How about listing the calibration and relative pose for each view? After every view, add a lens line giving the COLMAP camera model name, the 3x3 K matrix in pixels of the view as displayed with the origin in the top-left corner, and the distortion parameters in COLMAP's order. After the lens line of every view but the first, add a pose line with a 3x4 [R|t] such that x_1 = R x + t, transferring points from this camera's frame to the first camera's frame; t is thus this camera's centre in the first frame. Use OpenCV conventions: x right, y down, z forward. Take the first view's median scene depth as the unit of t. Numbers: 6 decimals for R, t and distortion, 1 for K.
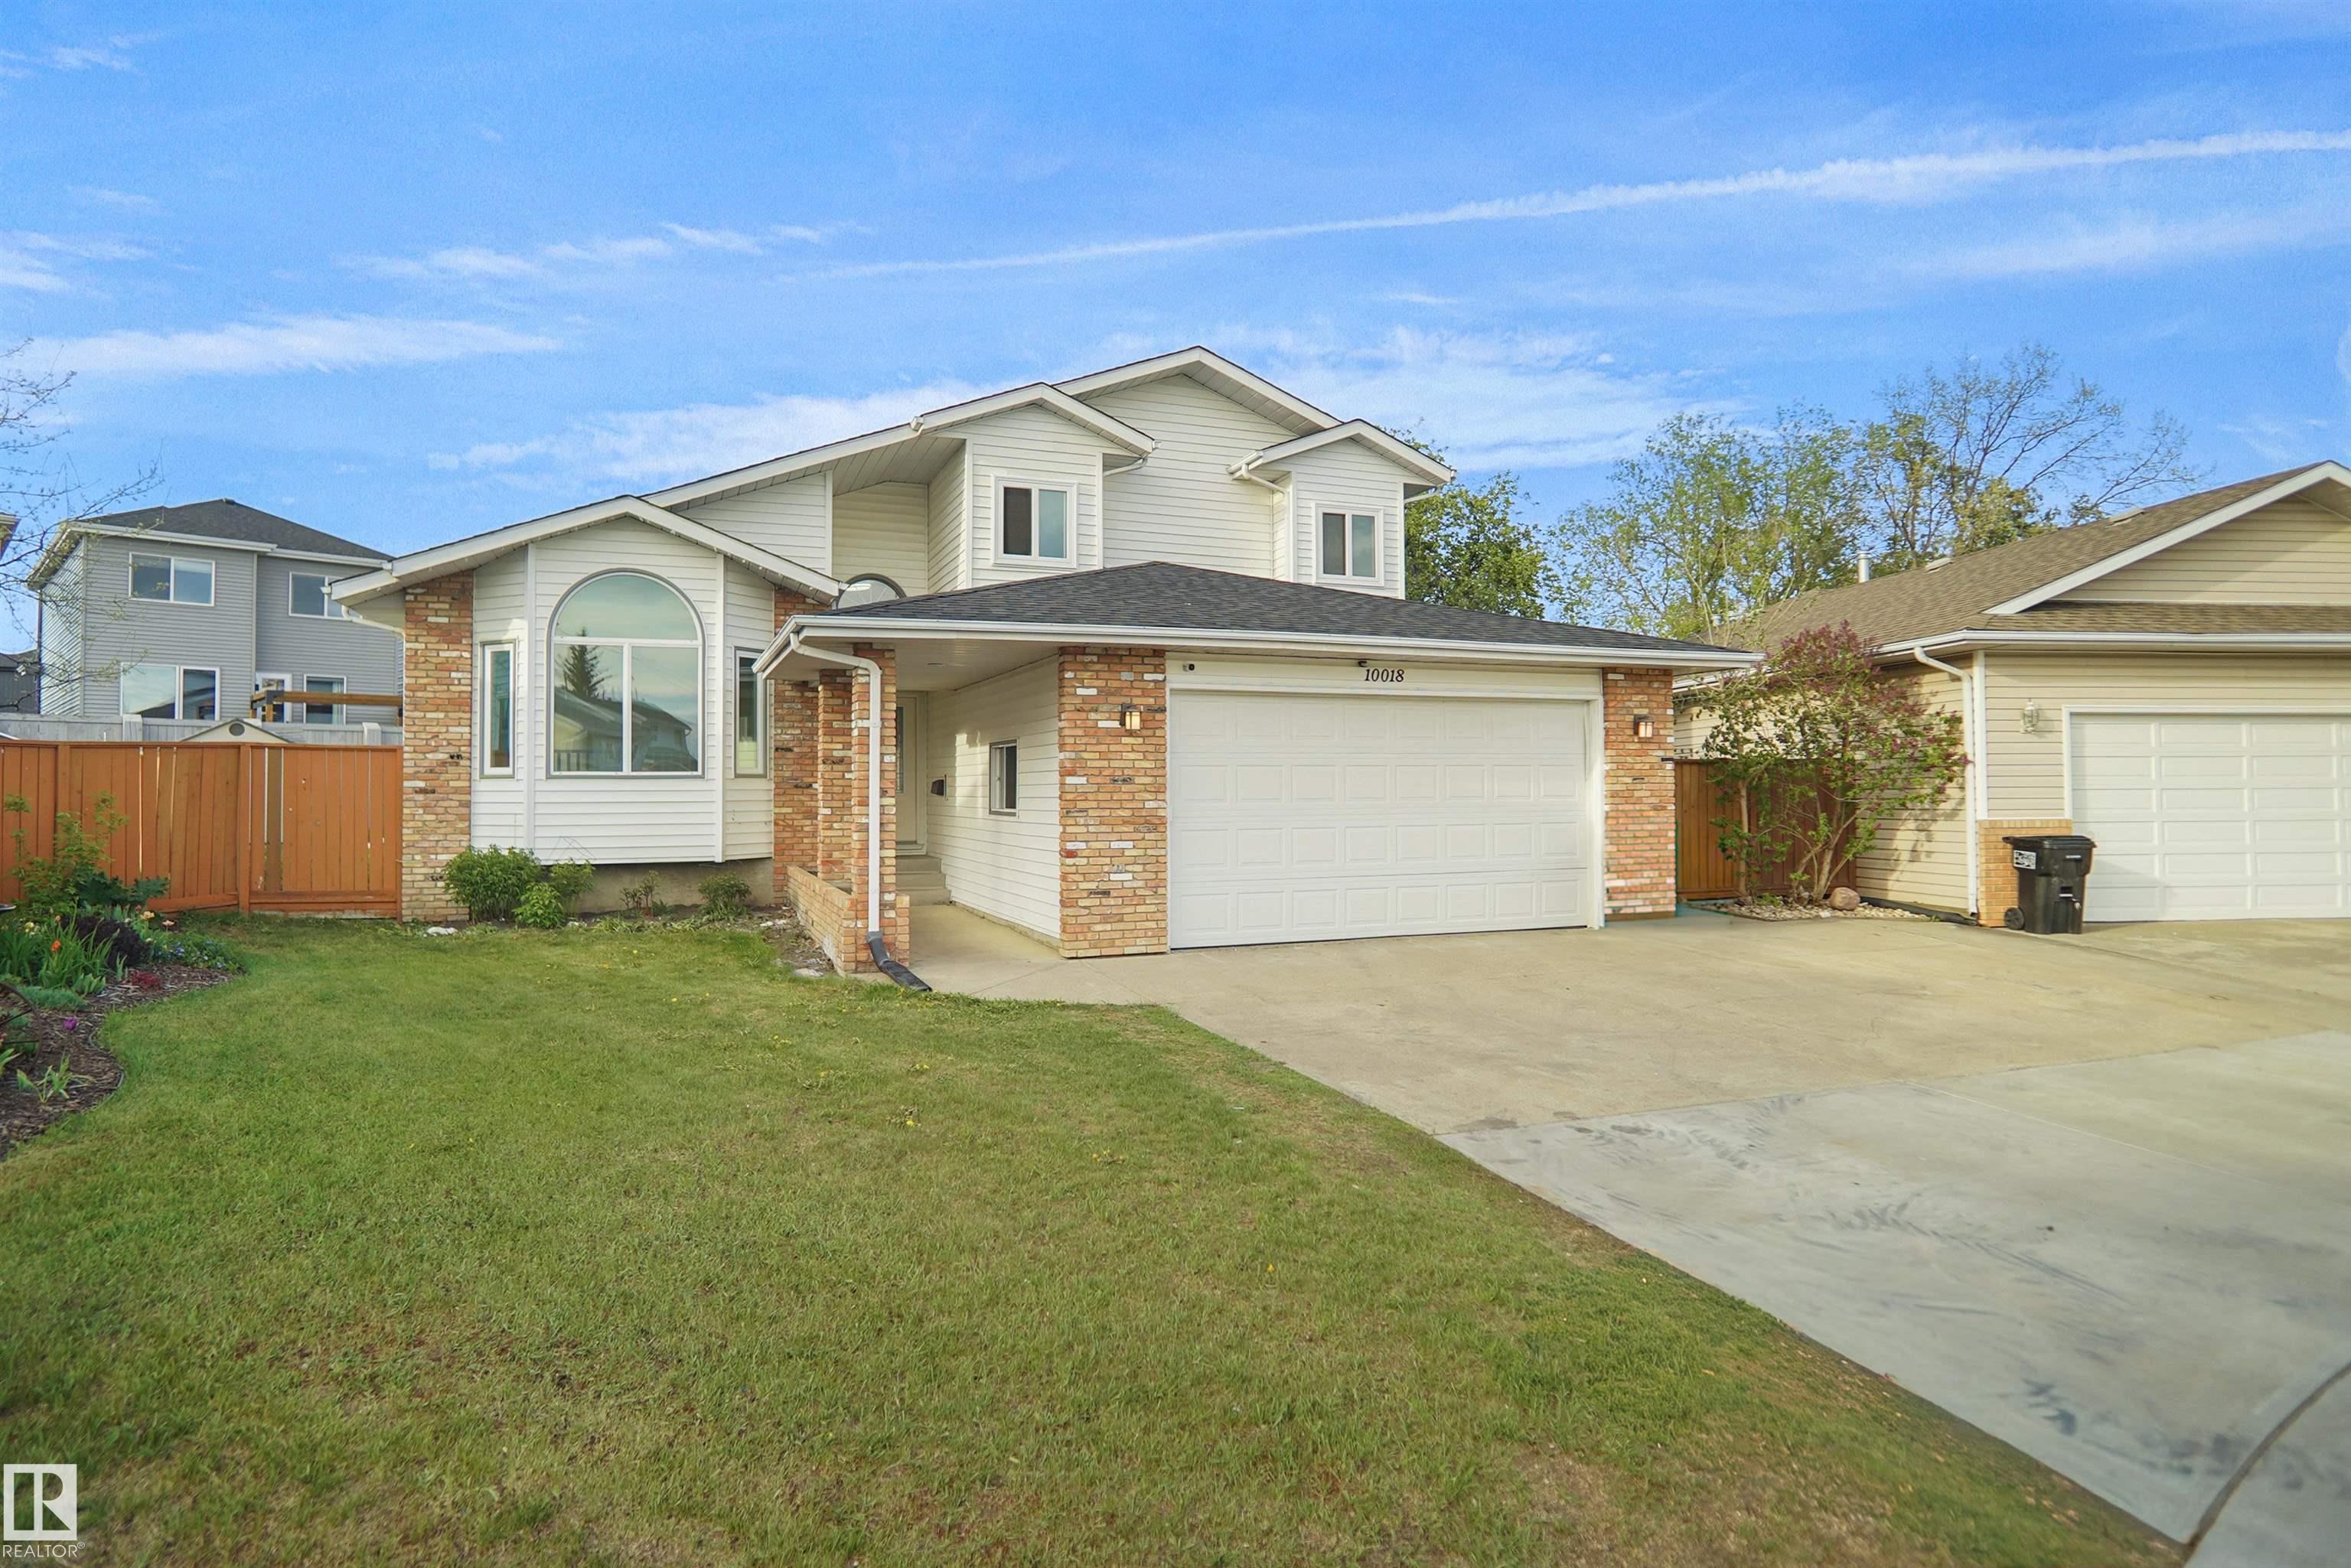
lens RADIAL K [[1223.8, 0, 1184.5], [0, 1223.8, 689.2], [0, 0, 1]] dist [-0.017999, 0.000339]
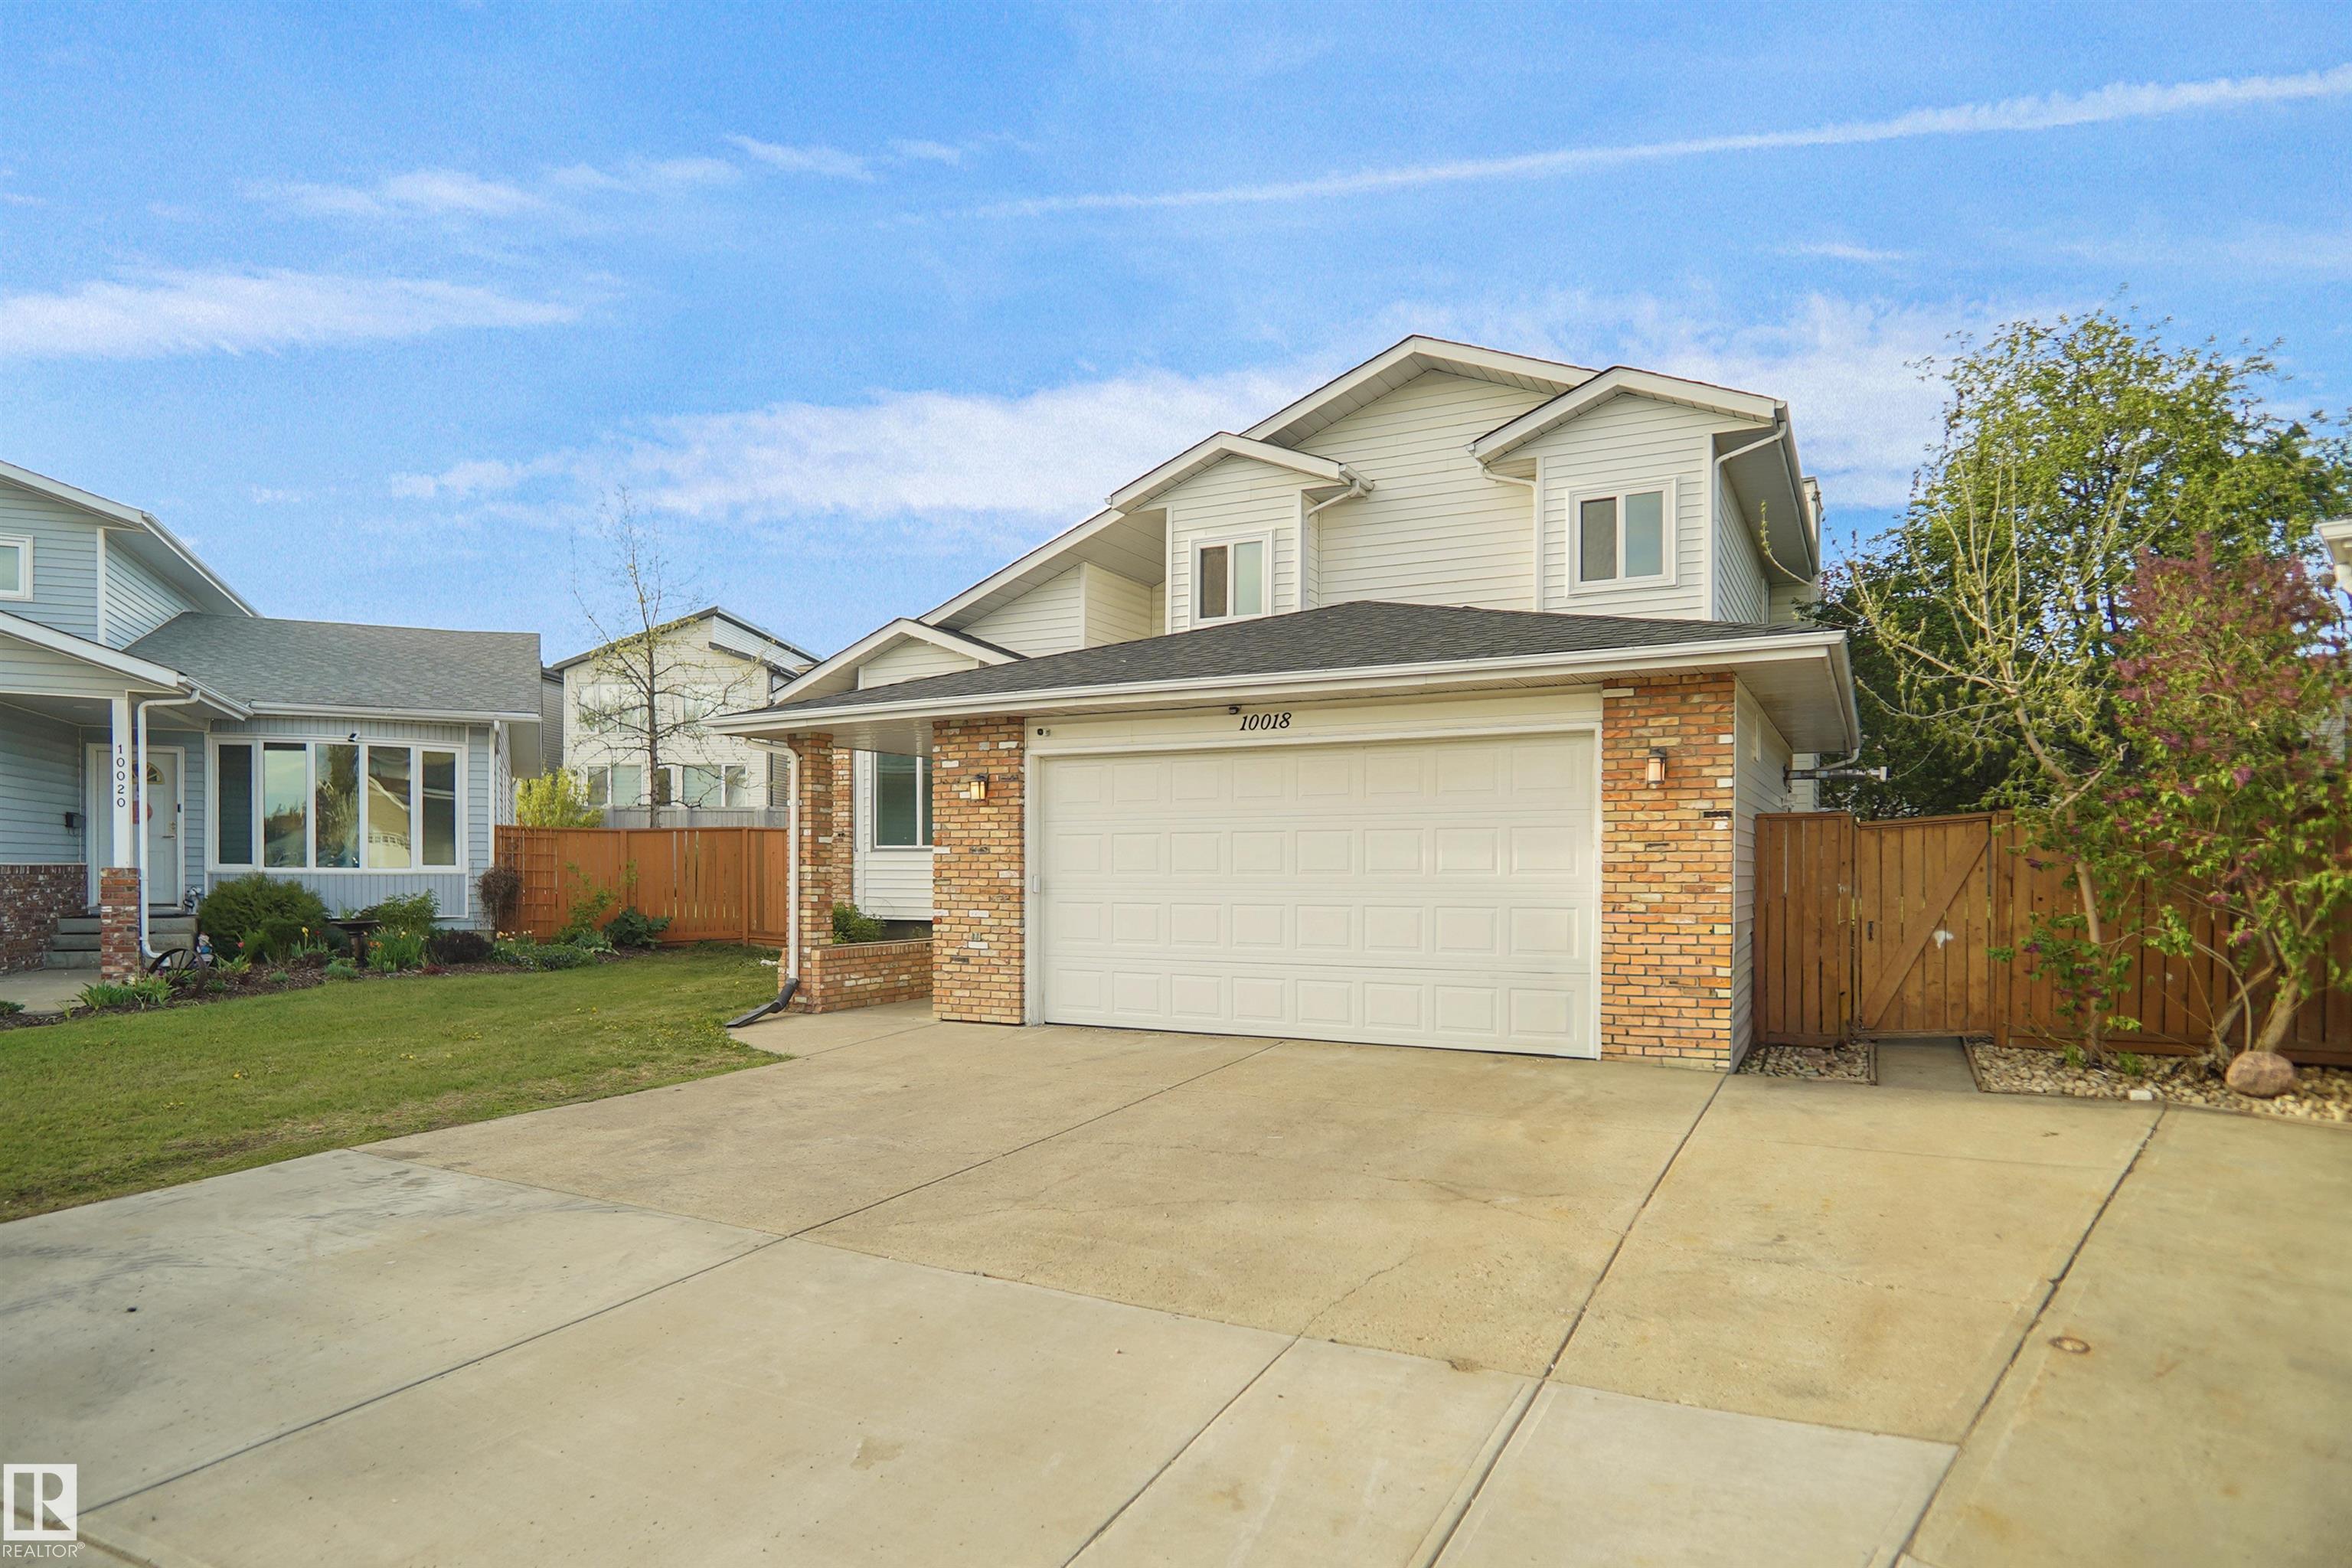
lens RADIAL K [[1354.3, 0, 1286.7], [0, 1354.3, 796.0], [0, 0, 1]] dist [-0.028929, 0.002647]
pose [[0.669523, -0.034295, -0.741999, 0.769687], [0.057574, 0.998324, 0.005808, 0.031002], [0.740556, -0.046608, 0.670376, 0.359410]]
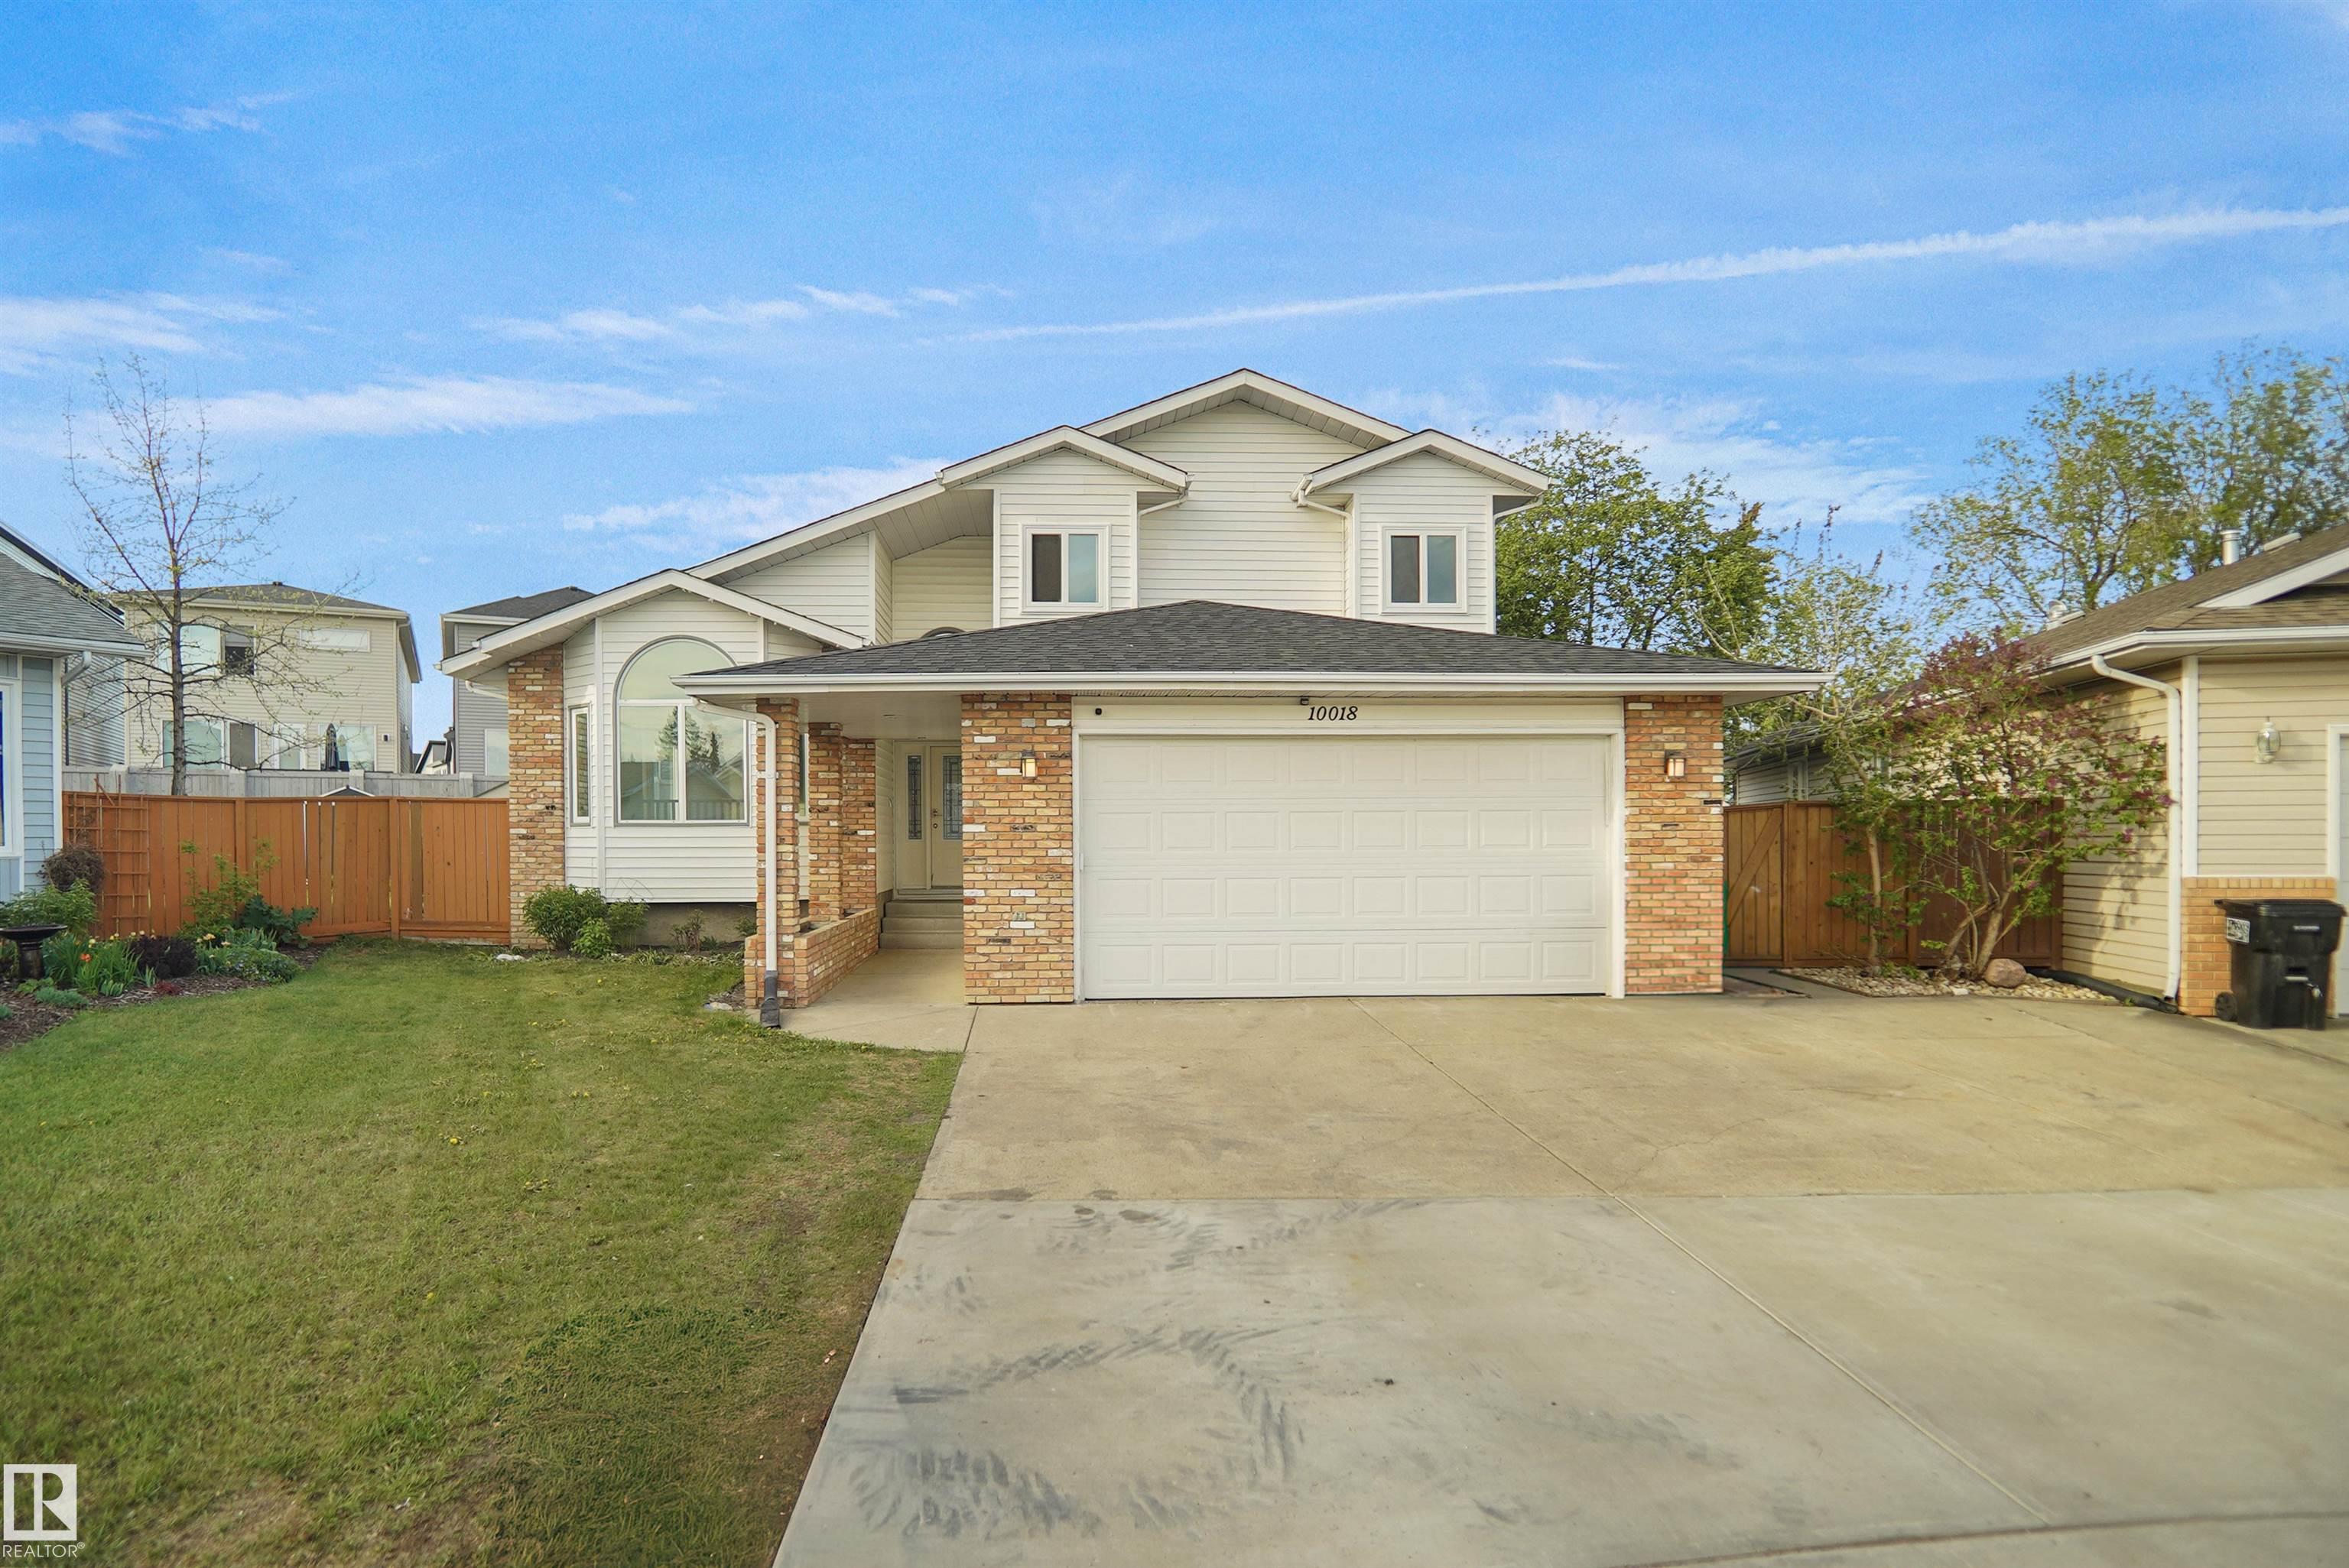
lens RADIAL K [[1253.2, 0, 1163.3], [0, 1253.2, 774.9], [0, 0, 1]] dist [-0.023031, 0.001896]
pose [[0.949507, -0.013835, -0.313439, 0.305240], [0.024995, 0.999188, 0.031613, 0.001752], [0.312747, -0.037851, 0.949082, 0.059681]]
